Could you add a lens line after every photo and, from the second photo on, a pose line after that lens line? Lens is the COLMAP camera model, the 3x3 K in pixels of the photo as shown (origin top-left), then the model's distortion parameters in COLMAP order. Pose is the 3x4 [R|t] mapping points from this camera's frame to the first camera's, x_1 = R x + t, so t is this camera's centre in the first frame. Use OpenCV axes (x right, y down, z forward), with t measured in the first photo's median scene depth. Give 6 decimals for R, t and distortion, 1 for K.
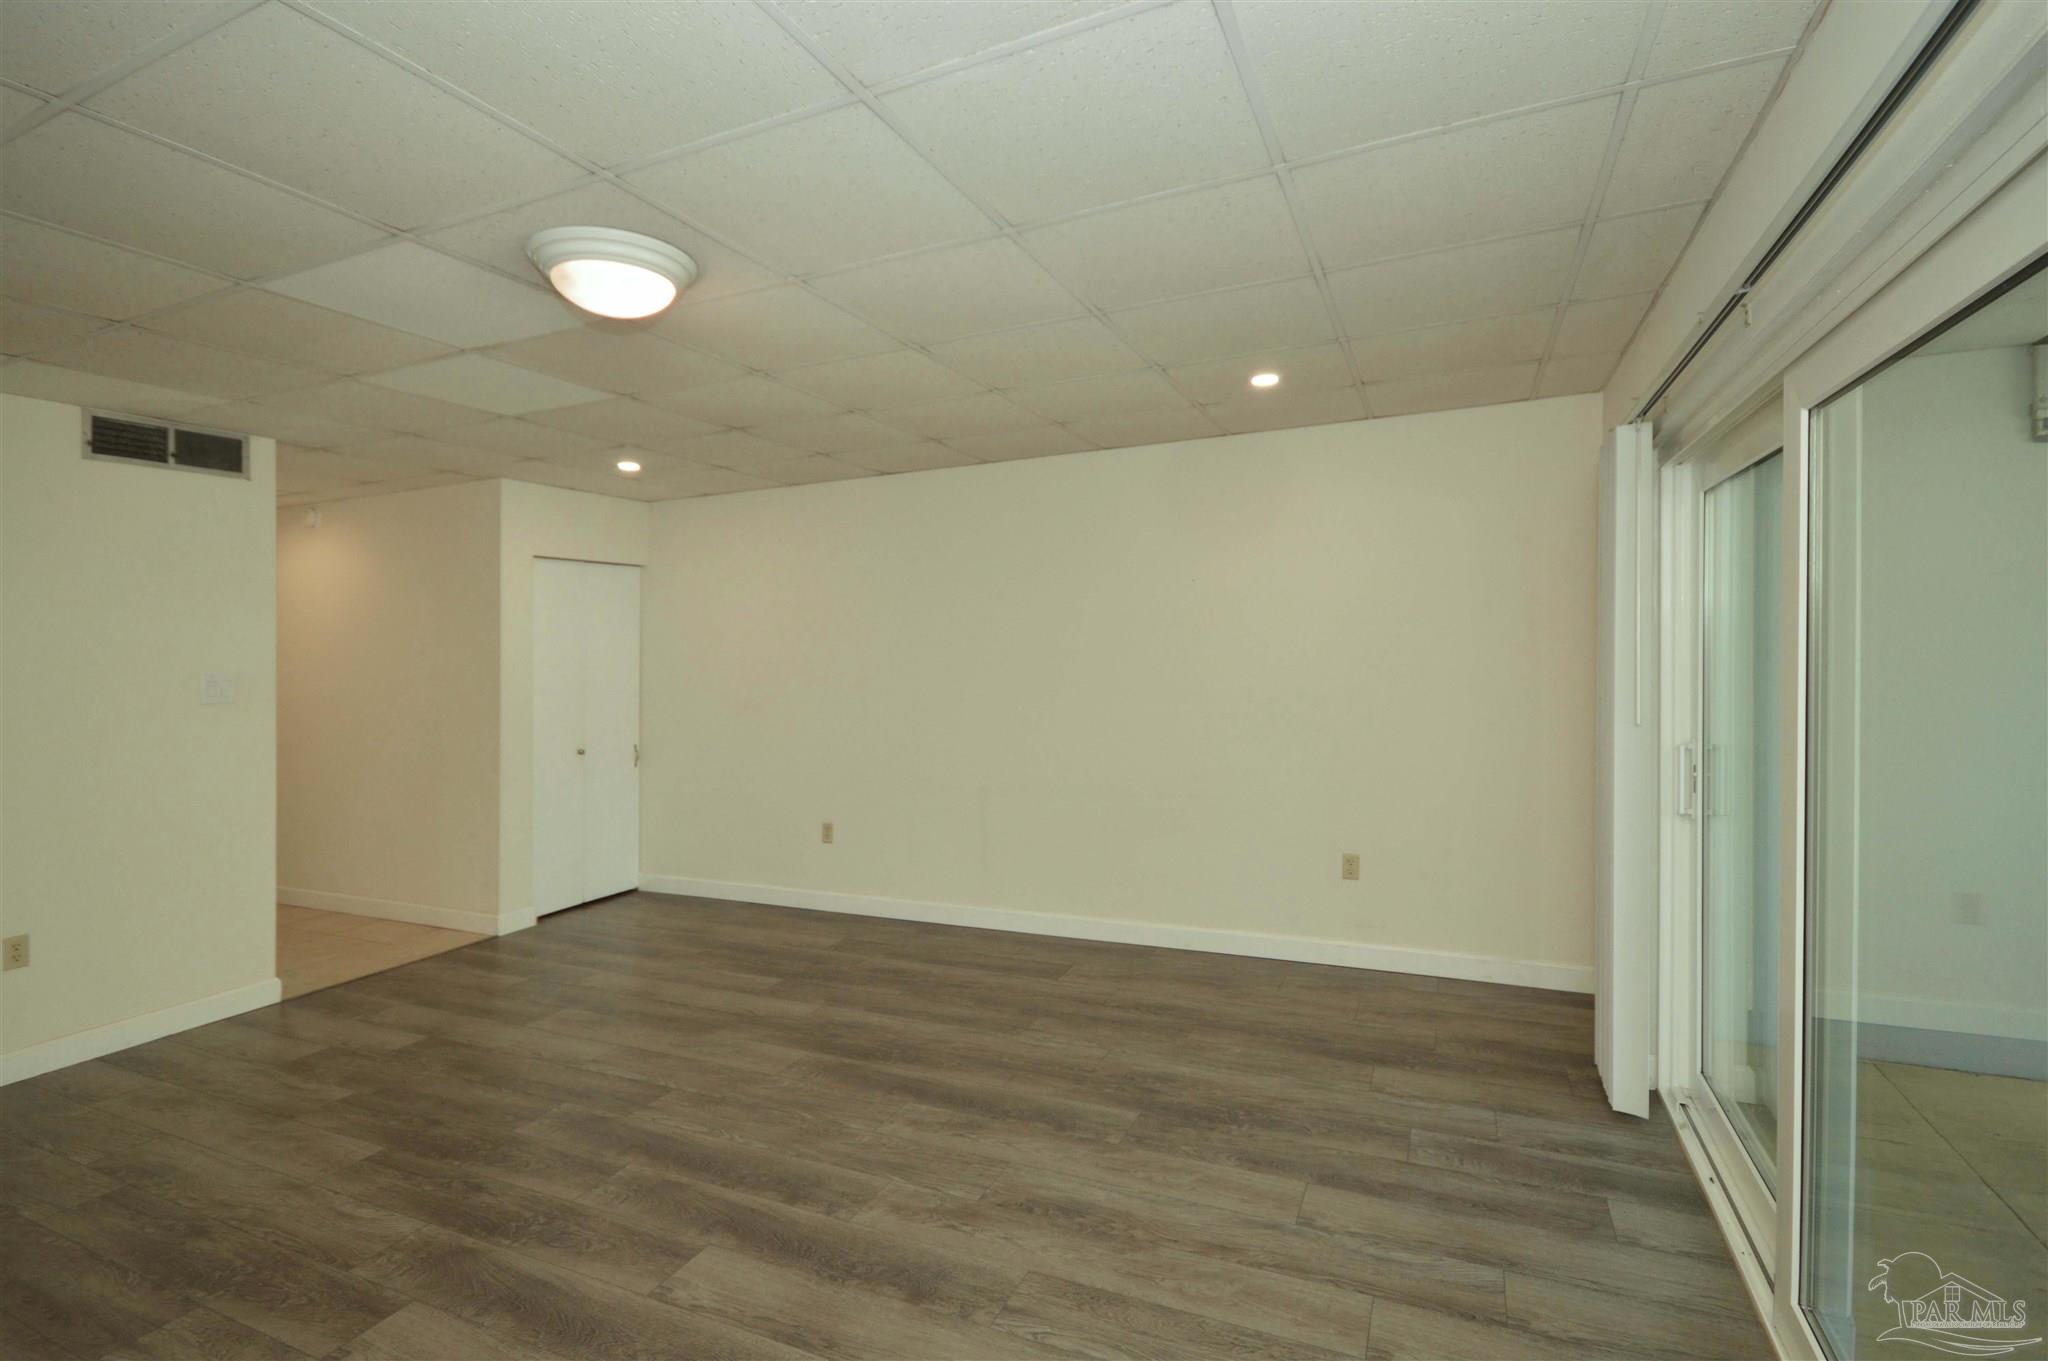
lens RADIAL K [[983.5, 0, 1020.1], [0, 983.5, 680.2], [0, 0, 1]] dist [0.004786, -0.000915]
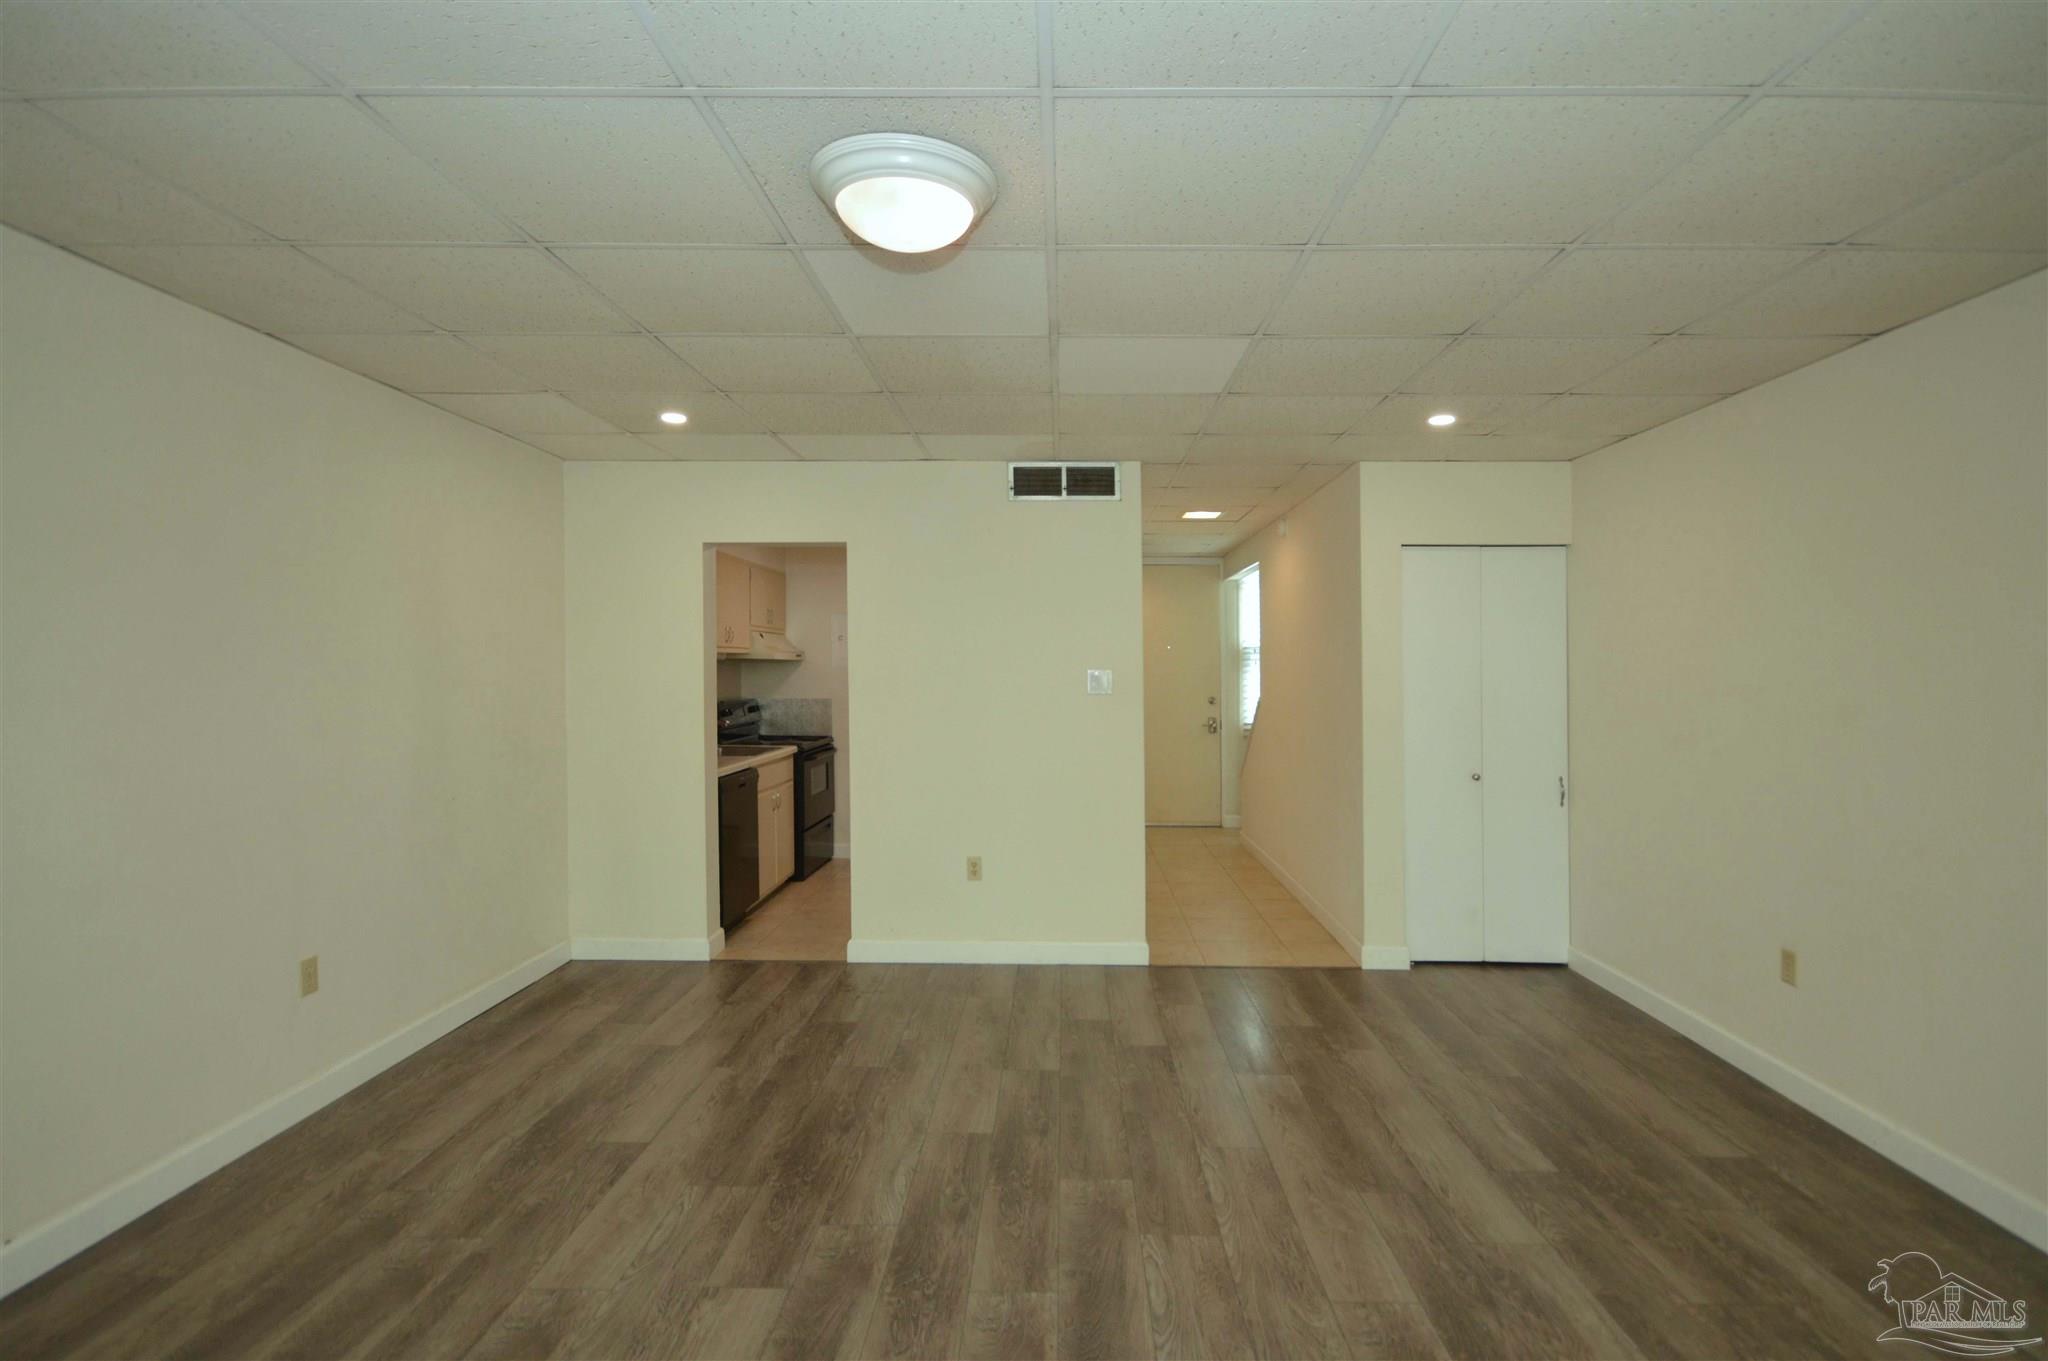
lens RADIAL K [[983.5, 0, 1022.0], [0, 983.5, 667.6], [0, 0, 1]] dist [0.004786, -0.000915]
pose [[0.387850, 0.027434, -0.921314, 0.255628], [-0.039570, 0.999131, 0.013093, -0.023029], [0.920873, 0.031378, 0.388598, 0.512539]]
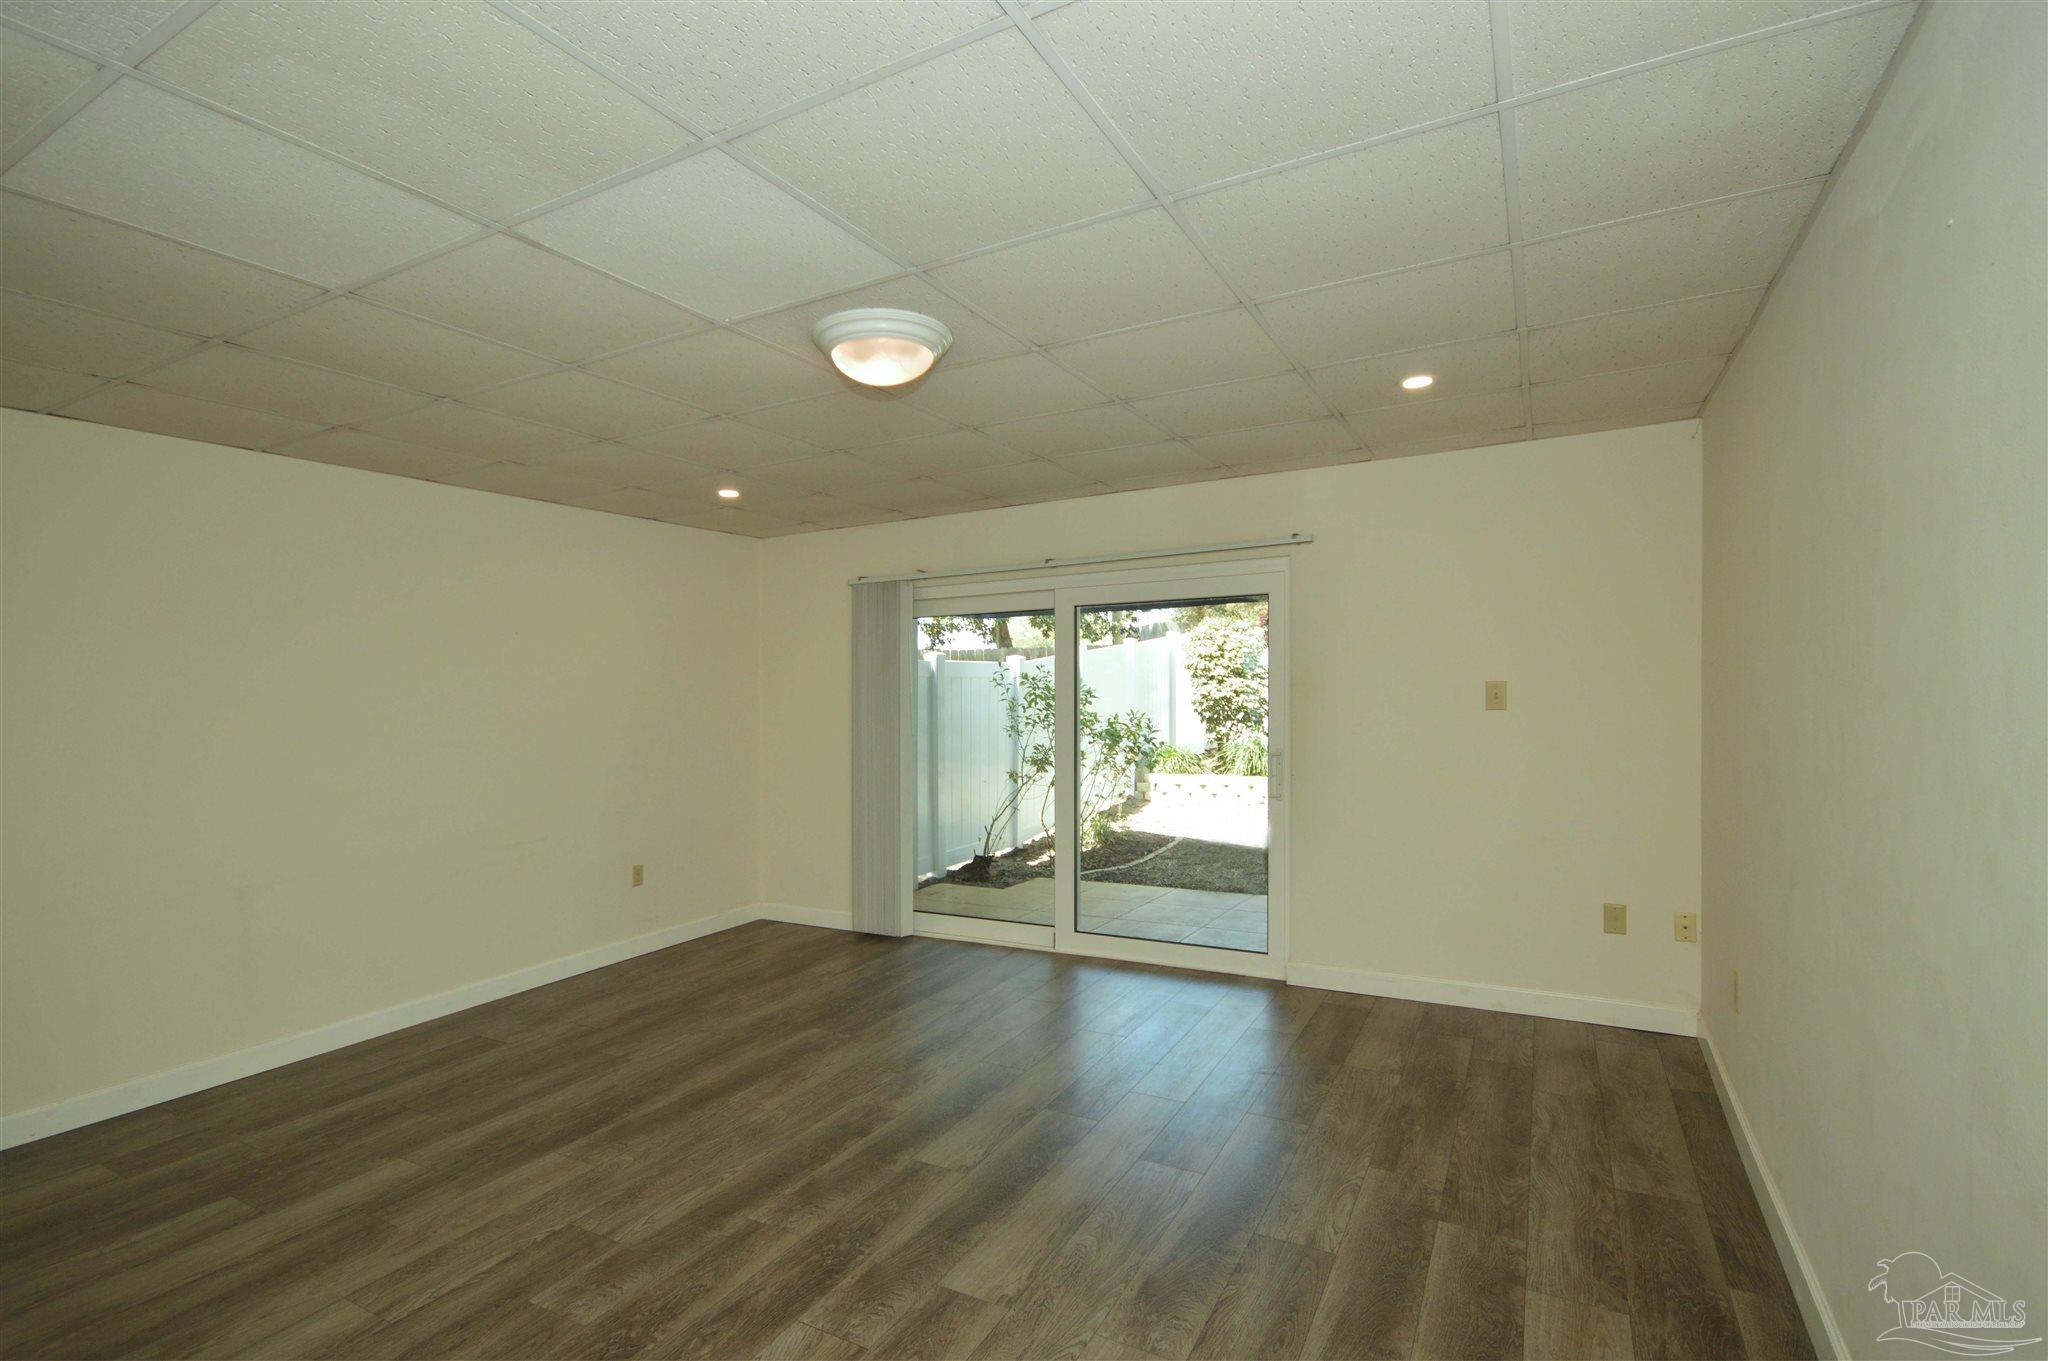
lens RADIAL K [[983.5, 0, 1018.8], [0, 983.5, 687.3], [0, 0, 1]] dist [0.004786, -0.000915]
pose [[0.052525, 0.027846, 0.998231, -1.075639], [0.045880, 0.998488, -0.030267, 0.012328], [-0.997565, 0.047388, 0.051168, 0.525620]]
